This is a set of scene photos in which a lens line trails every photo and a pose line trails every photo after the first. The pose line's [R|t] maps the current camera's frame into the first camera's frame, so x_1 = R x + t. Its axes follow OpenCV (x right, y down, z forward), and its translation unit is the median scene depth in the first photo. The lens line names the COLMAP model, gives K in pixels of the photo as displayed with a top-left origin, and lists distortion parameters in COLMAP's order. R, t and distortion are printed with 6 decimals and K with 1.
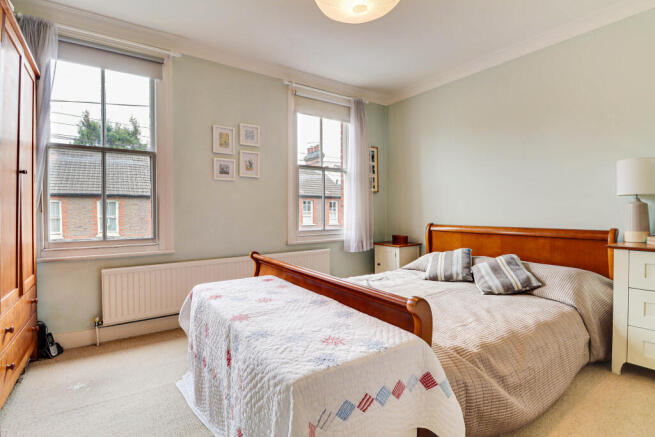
lens RADIAL K [[319.0, 0, 331.9], [0, 319.0, 210.3], [0, 0, 1]] dist [-0.013350, -0.000820]
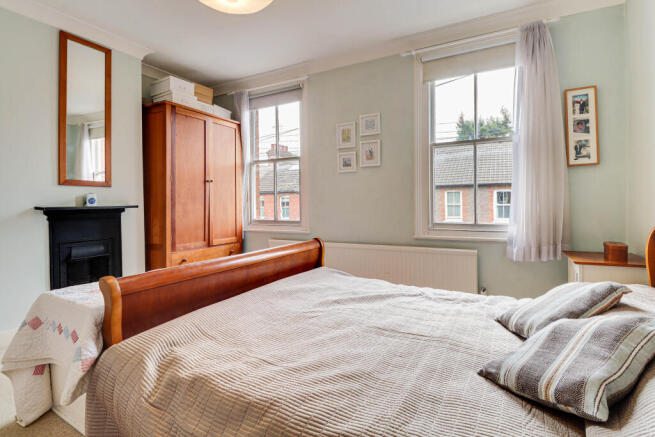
lens RADIAL K [[319.0, 0, 331.9], [0, 319.0, 210.3], [0, 0, 1]] dist [-0.013350, -0.000820]
pose [[0.444838, 0.022656, -0.895324, 0.549332], [0.012353, 0.999430, 0.031428, 0.000820], [0.895526, -0.025041, 0.444304, 0.406414]]
